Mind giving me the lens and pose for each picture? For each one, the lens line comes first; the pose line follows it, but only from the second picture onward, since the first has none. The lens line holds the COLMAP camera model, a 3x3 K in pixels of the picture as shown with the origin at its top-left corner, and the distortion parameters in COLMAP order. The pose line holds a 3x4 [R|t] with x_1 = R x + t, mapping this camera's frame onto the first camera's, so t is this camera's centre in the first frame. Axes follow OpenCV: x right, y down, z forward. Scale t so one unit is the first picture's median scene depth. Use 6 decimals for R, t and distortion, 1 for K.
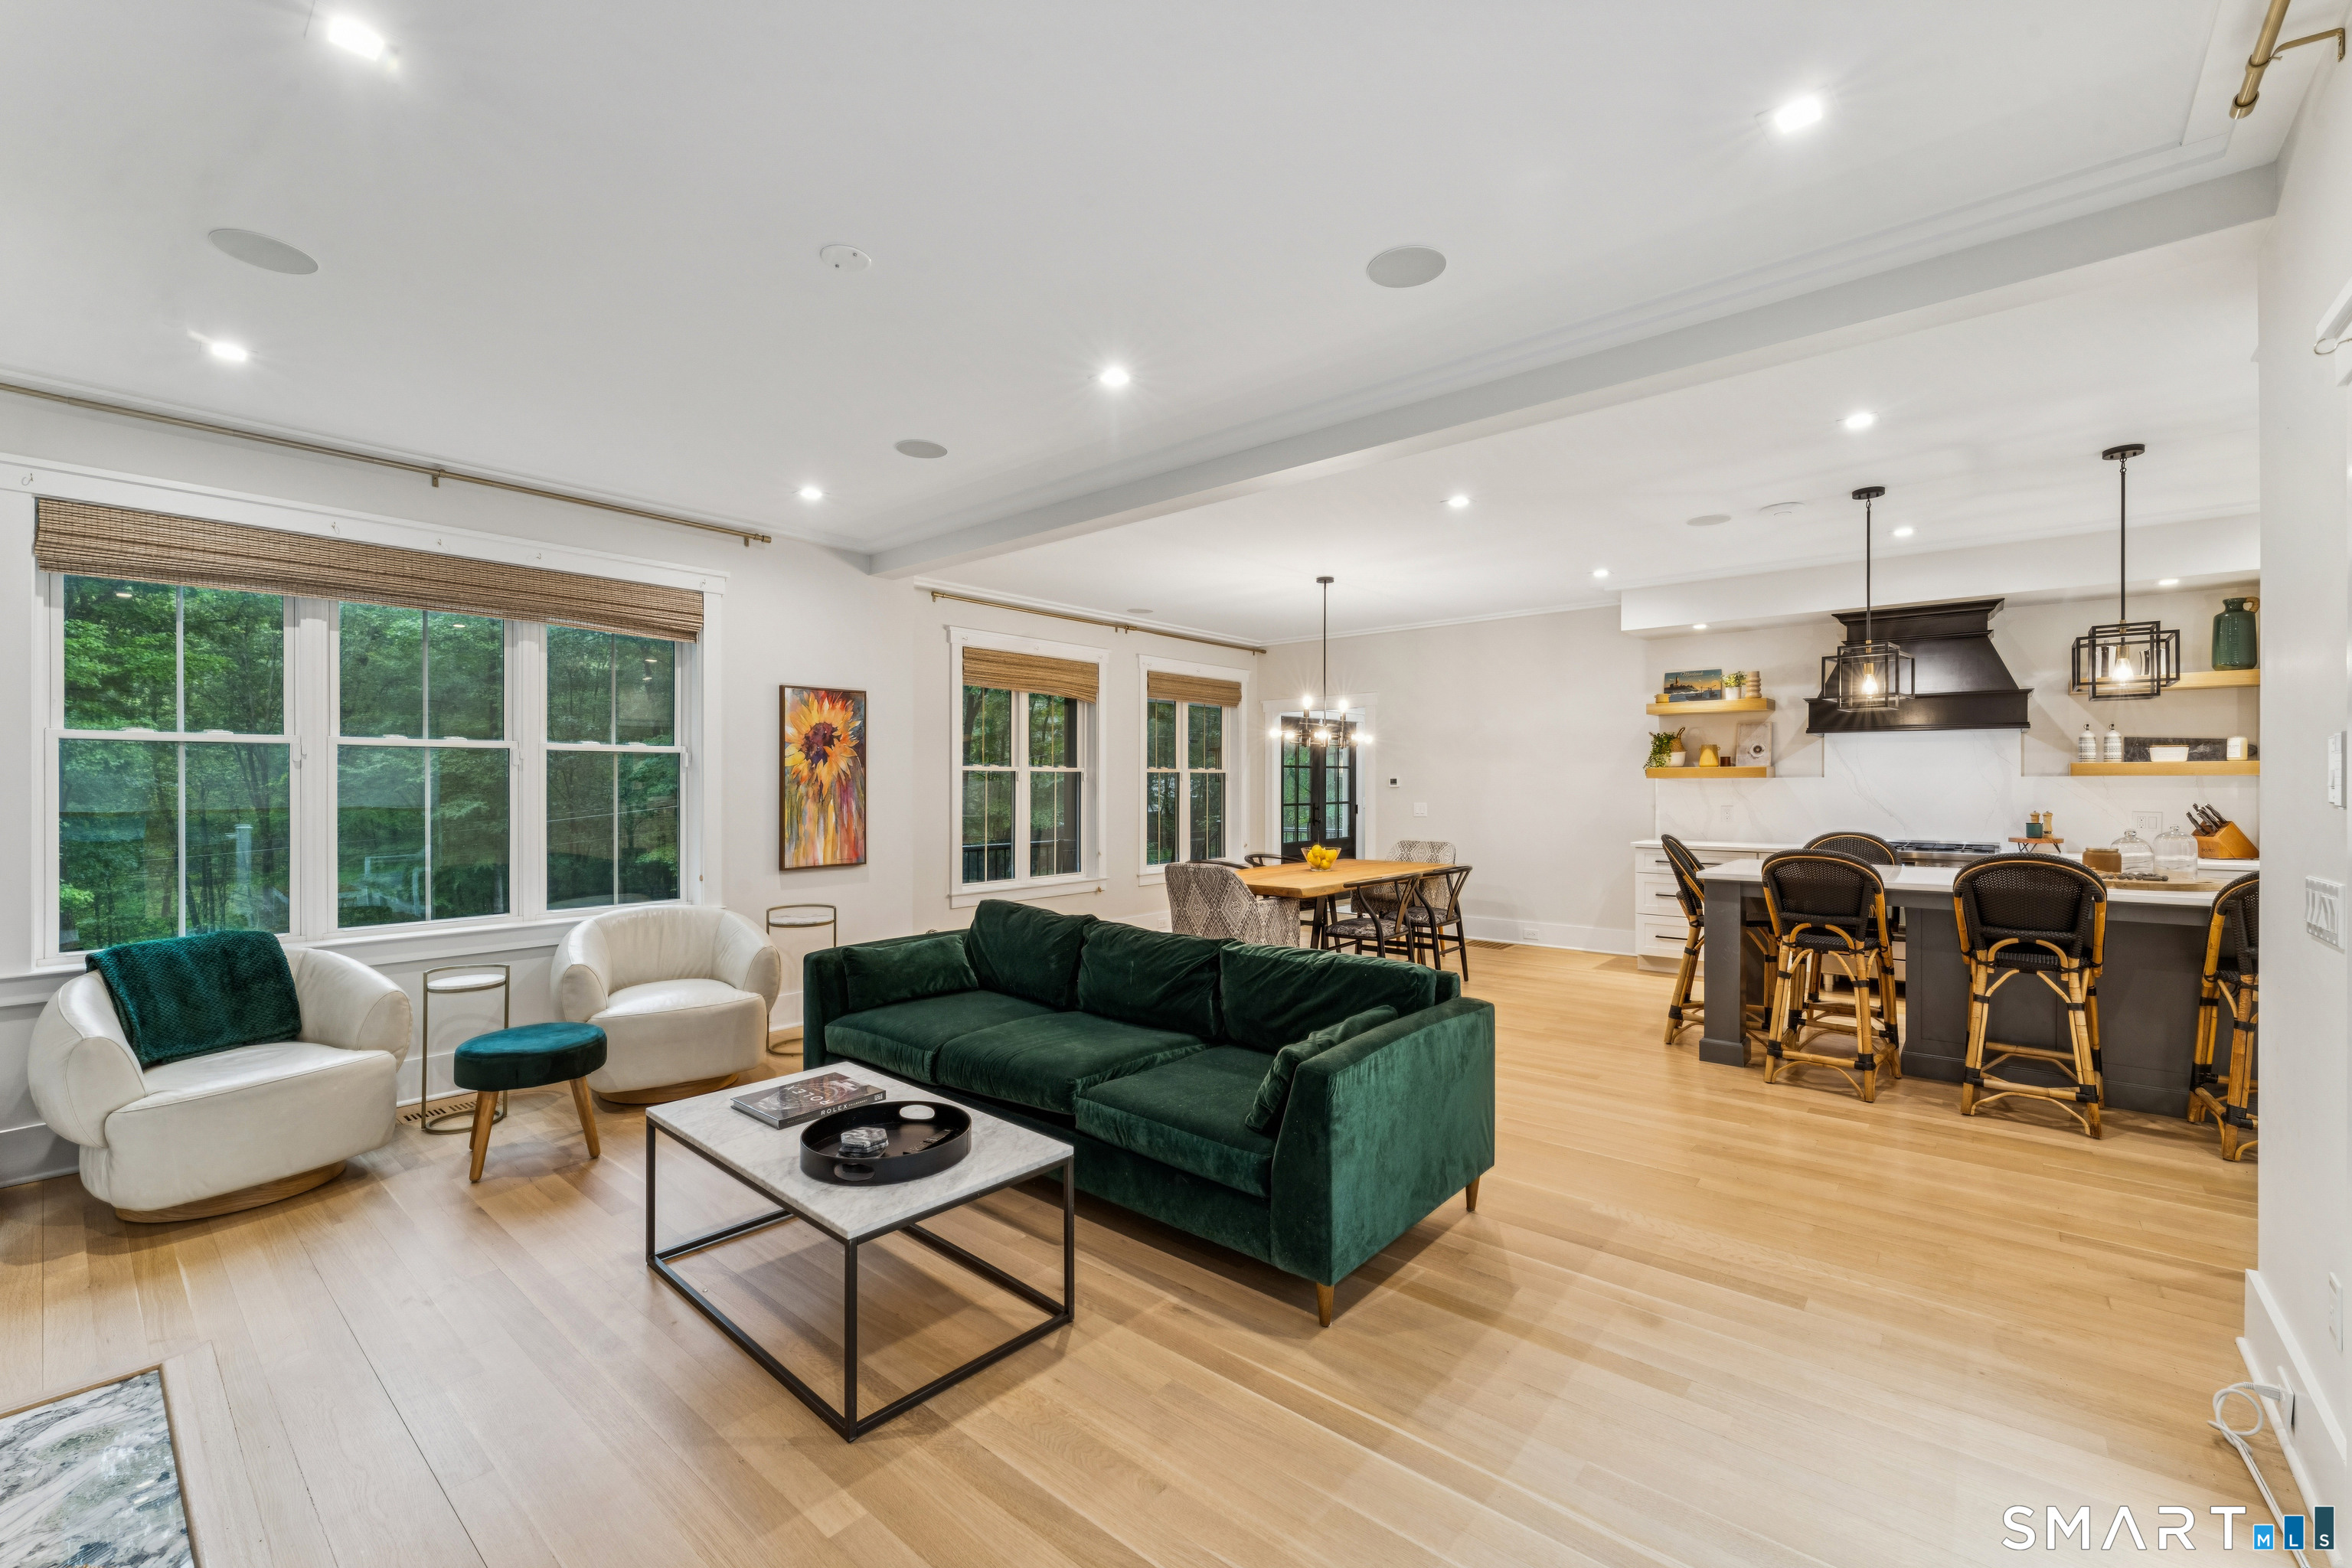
lens RADIAL K [[951.3, 0, 1185.9], [0, 951.3, 788.8], [0, 0, 1]] dist [-0.006245, -0.000089]
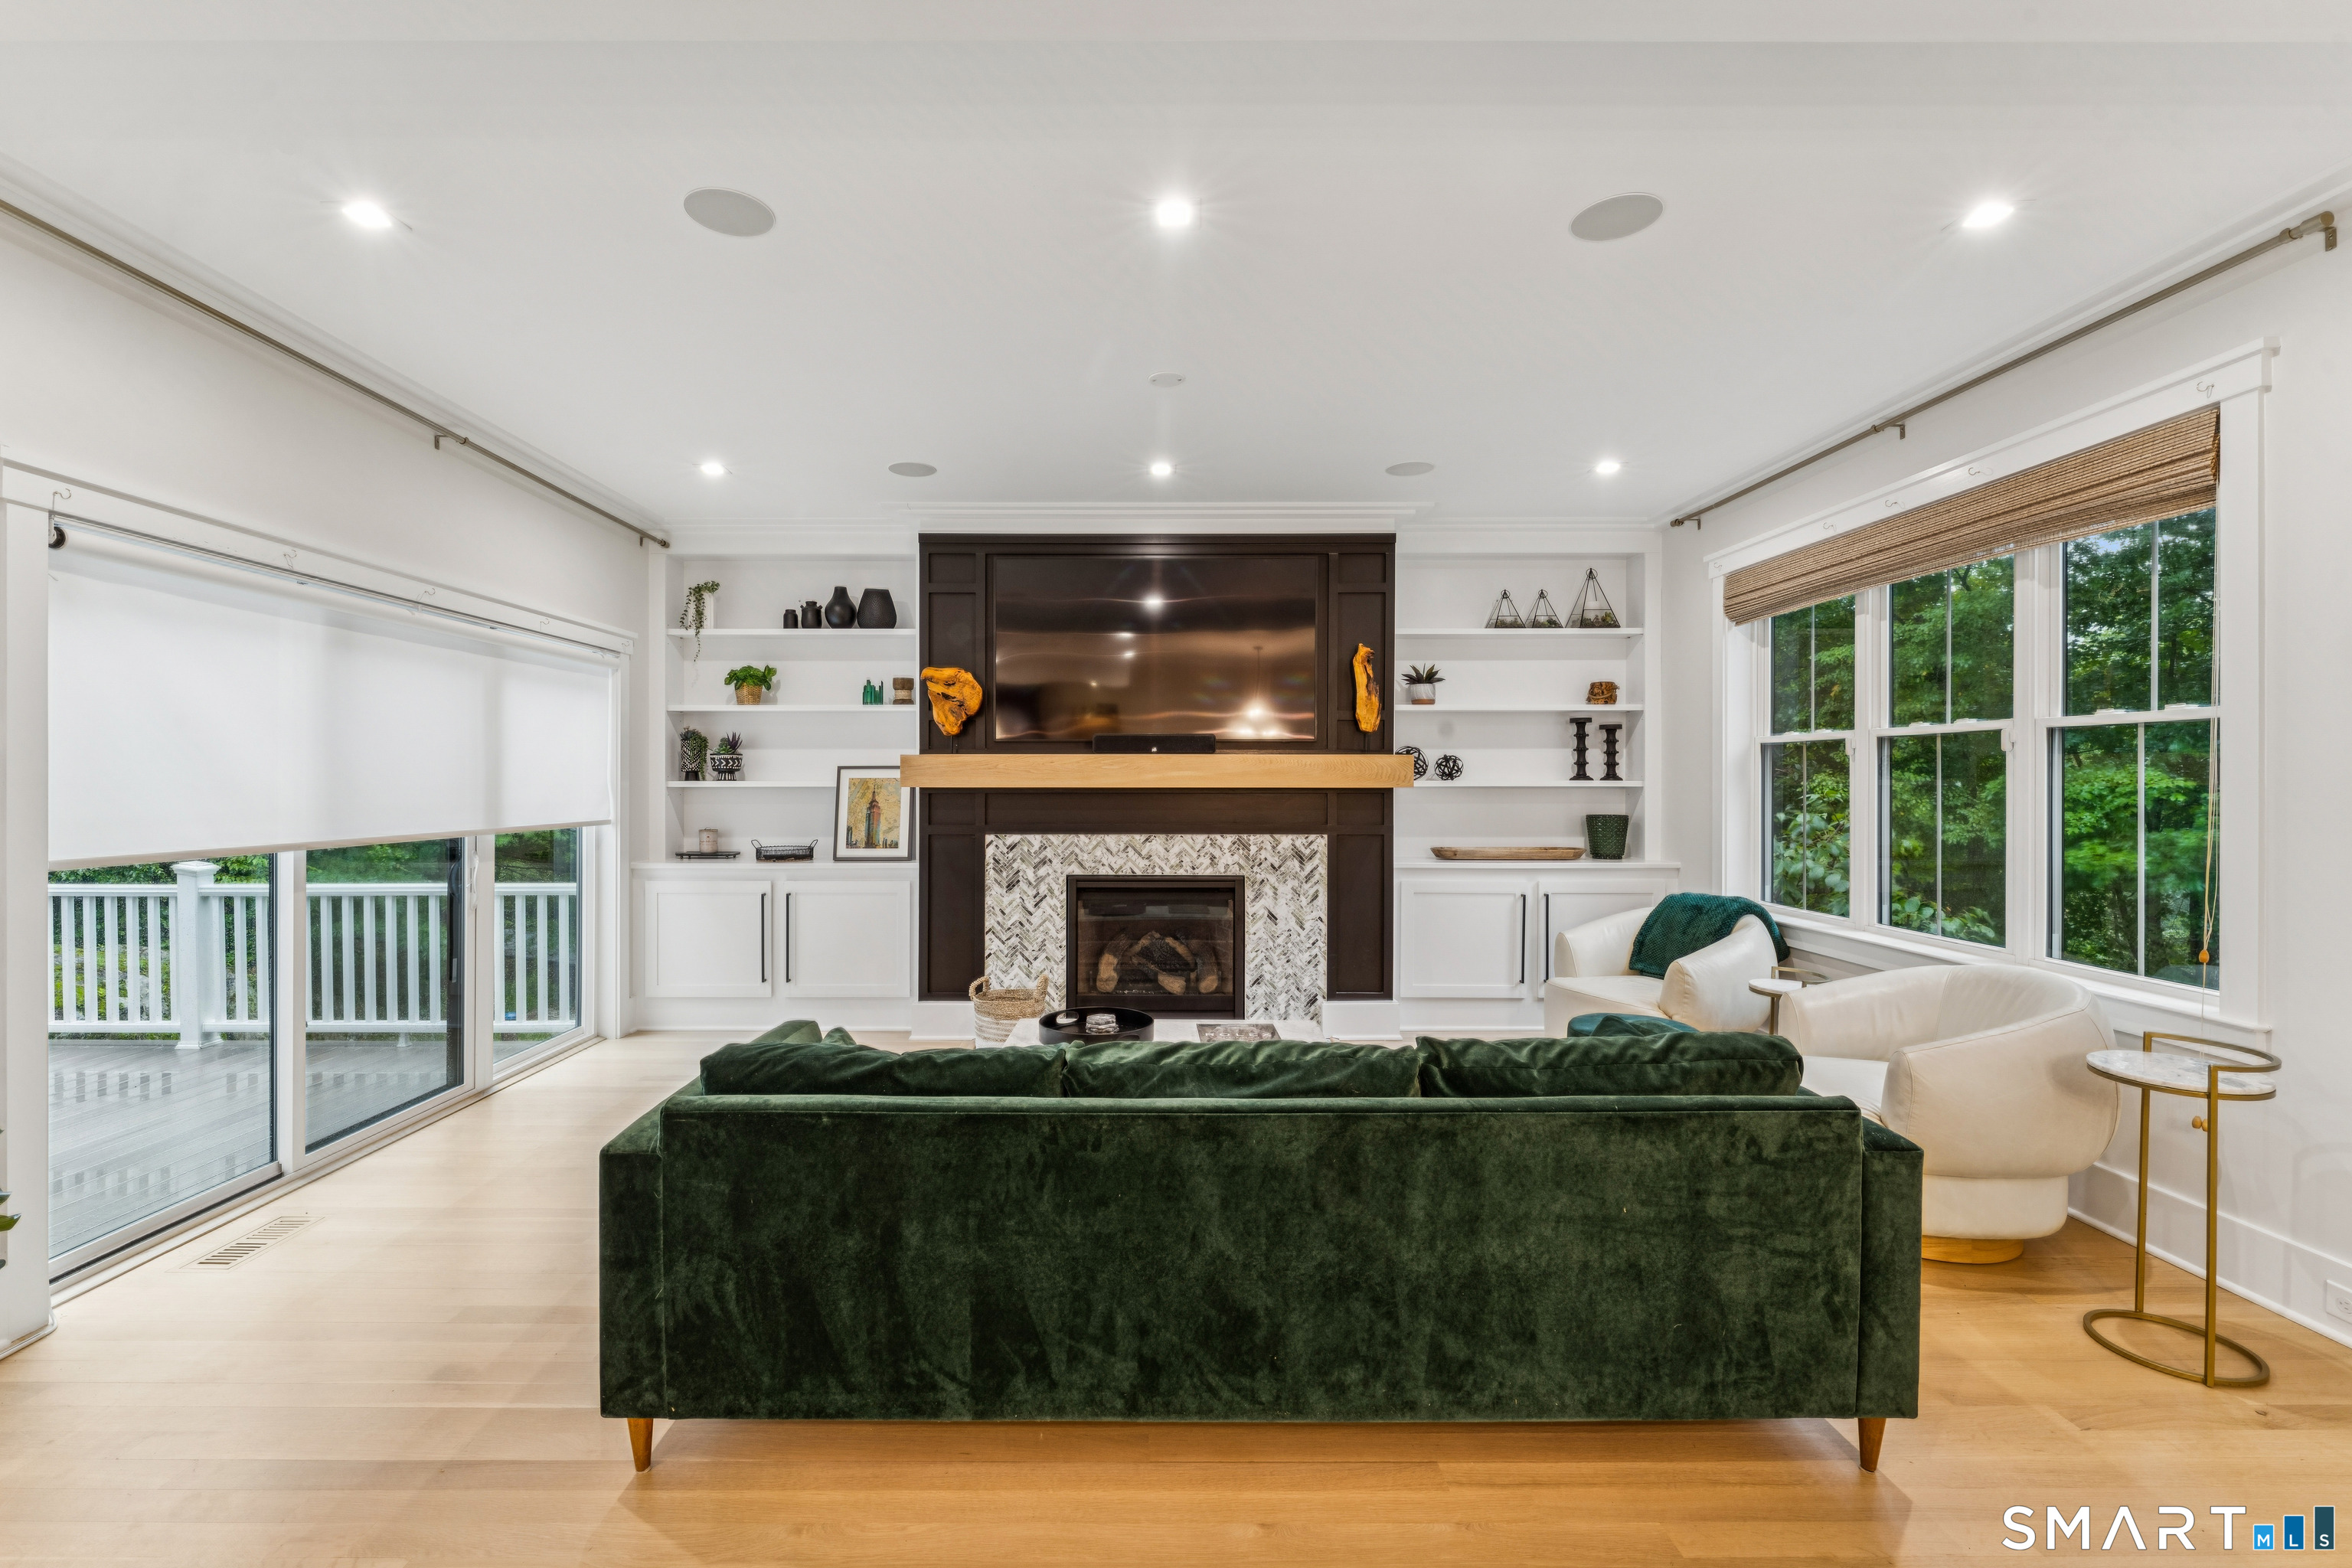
lens RADIAL K [[995.8, 0, 1135.7], [0, 995.8, 789.0], [0, 0, 1]] dist [-0.001395, 0.000286]
pose [[-0.758480, 0.009259, -0.651631, 0.256664], [0.000361, 0.999905, 0.013788, -0.004804], [0.651697, 0.010222, -0.758411, 0.909143]]
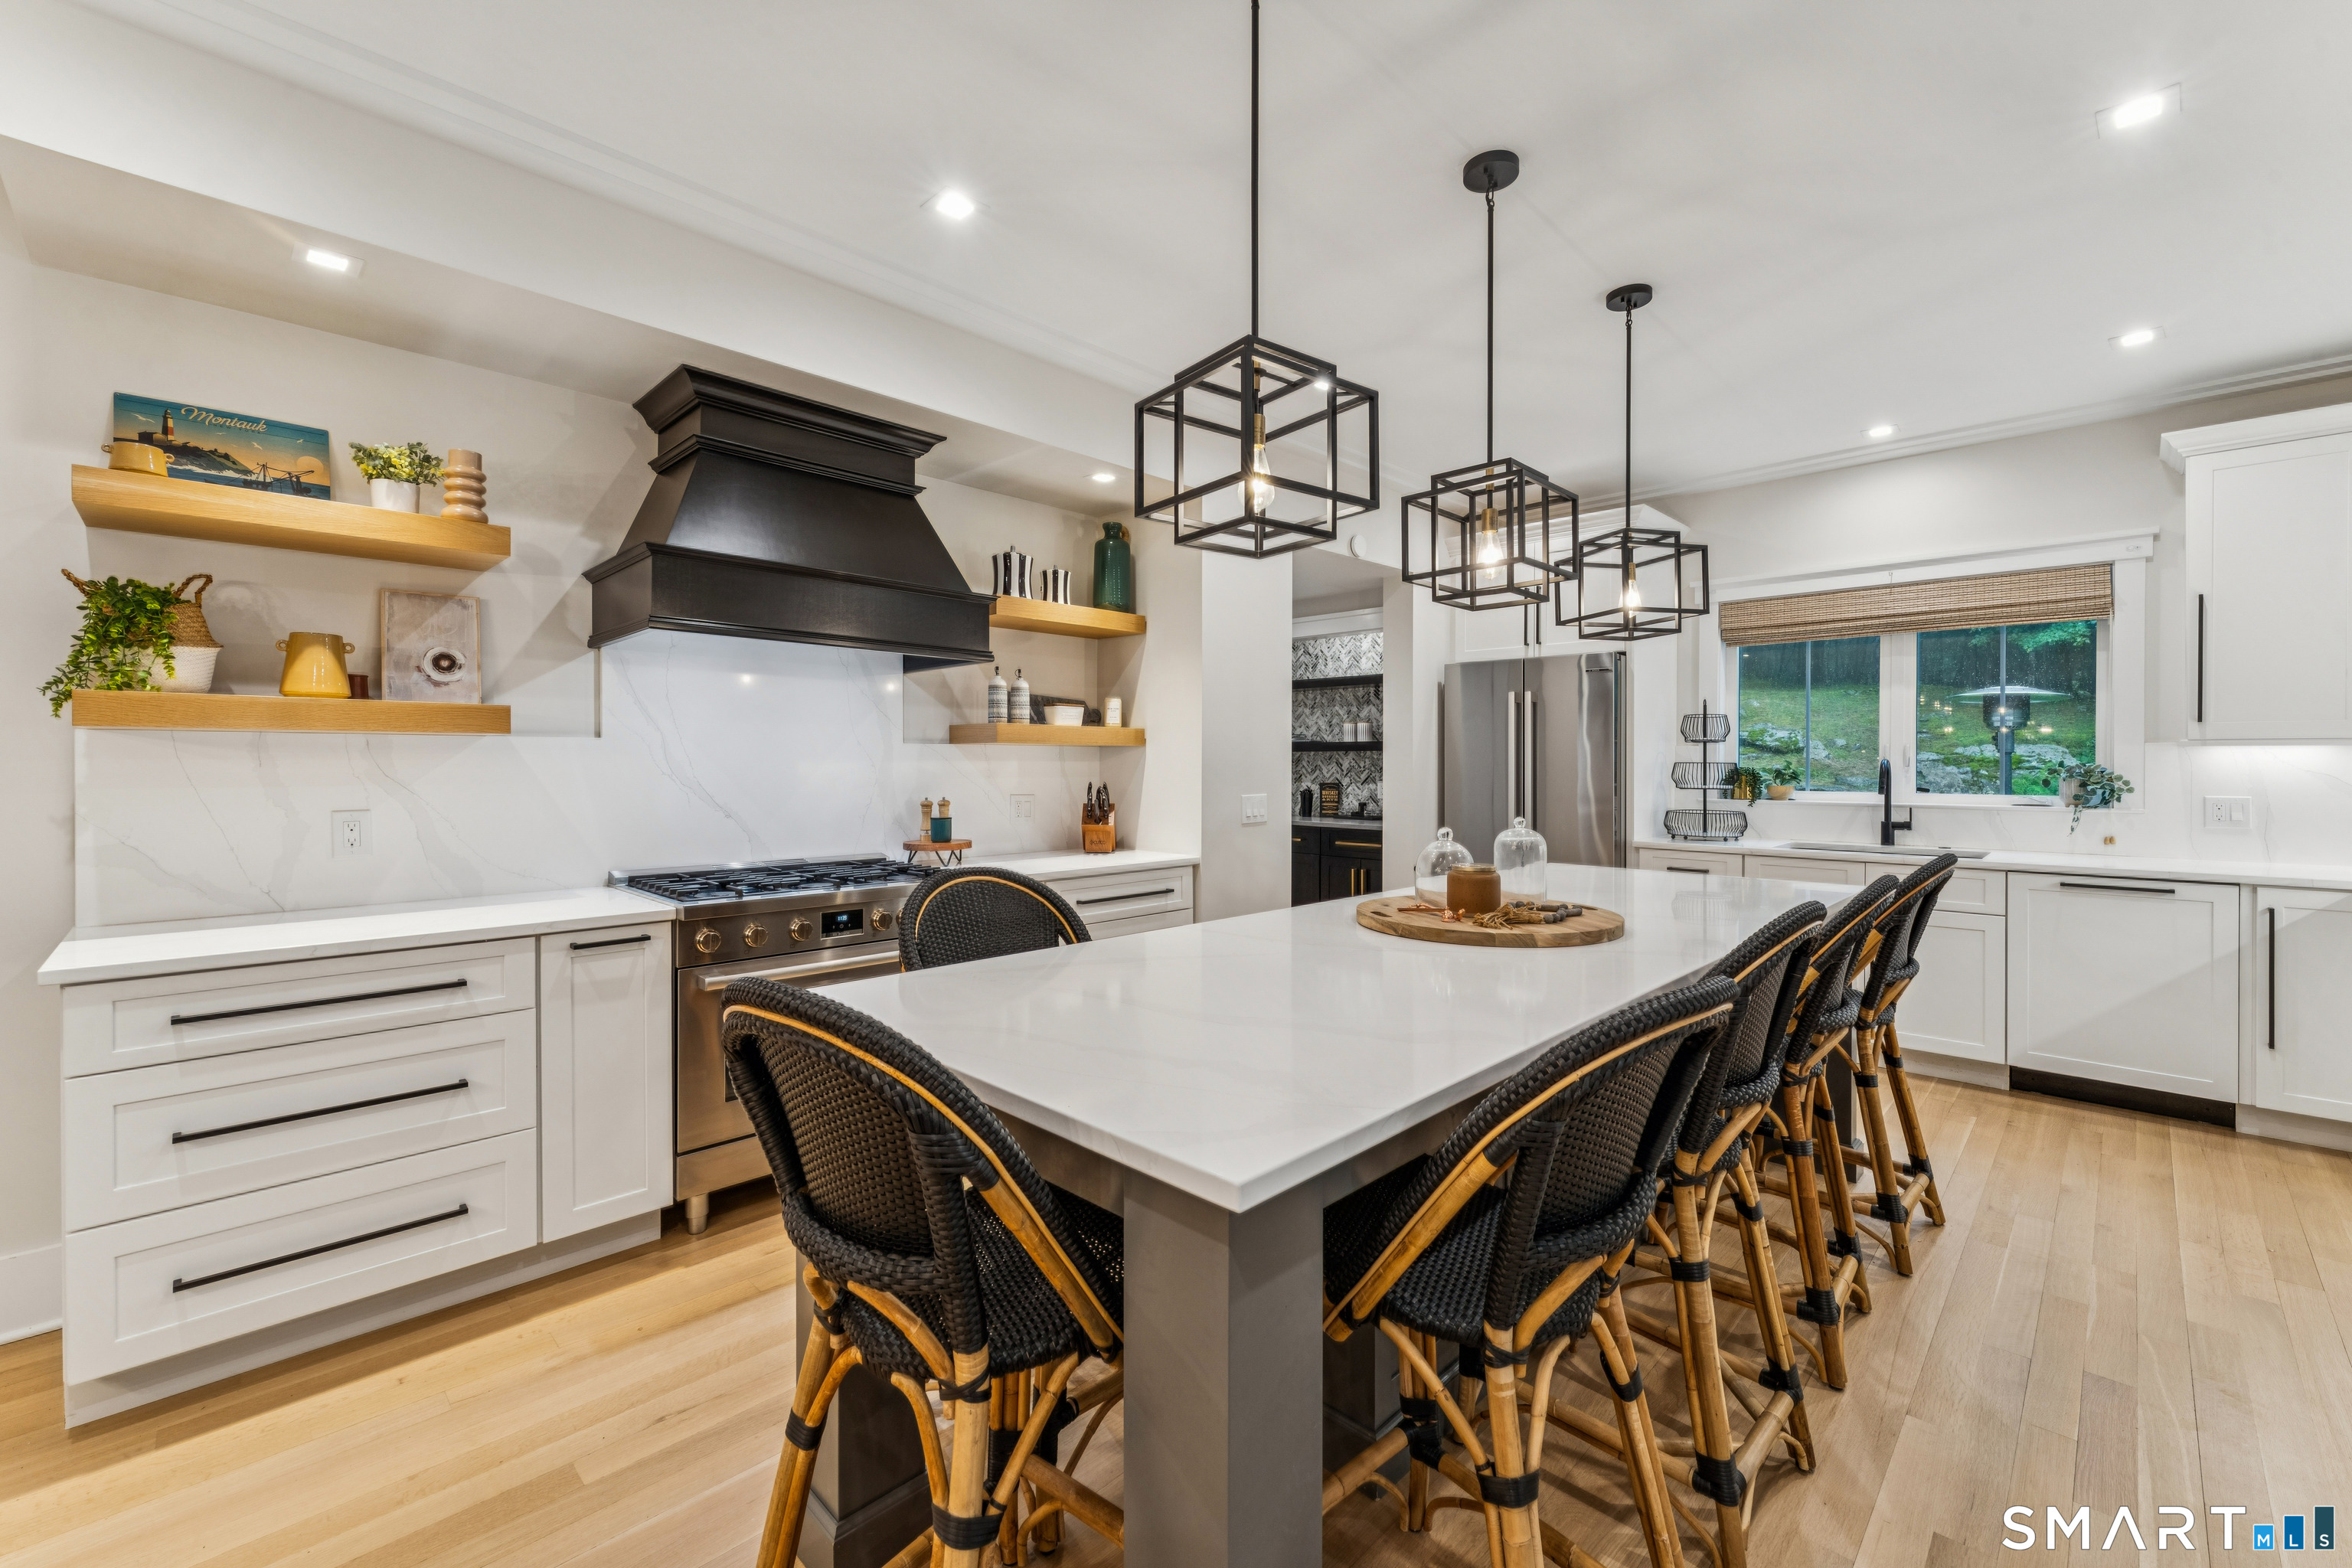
lens RADIAL K [[951.3, 0, 1180.2], [0, 951.3, 758.5], [0, 0, 1]] dist [-0.006245, -0.000089]
pose [[0.075629, 0.007036, 0.997111, 0.288940], [0.003102, 0.999969, -0.007291, 0.002340], [-0.997131, 0.003645, 0.075605, 0.814038]]
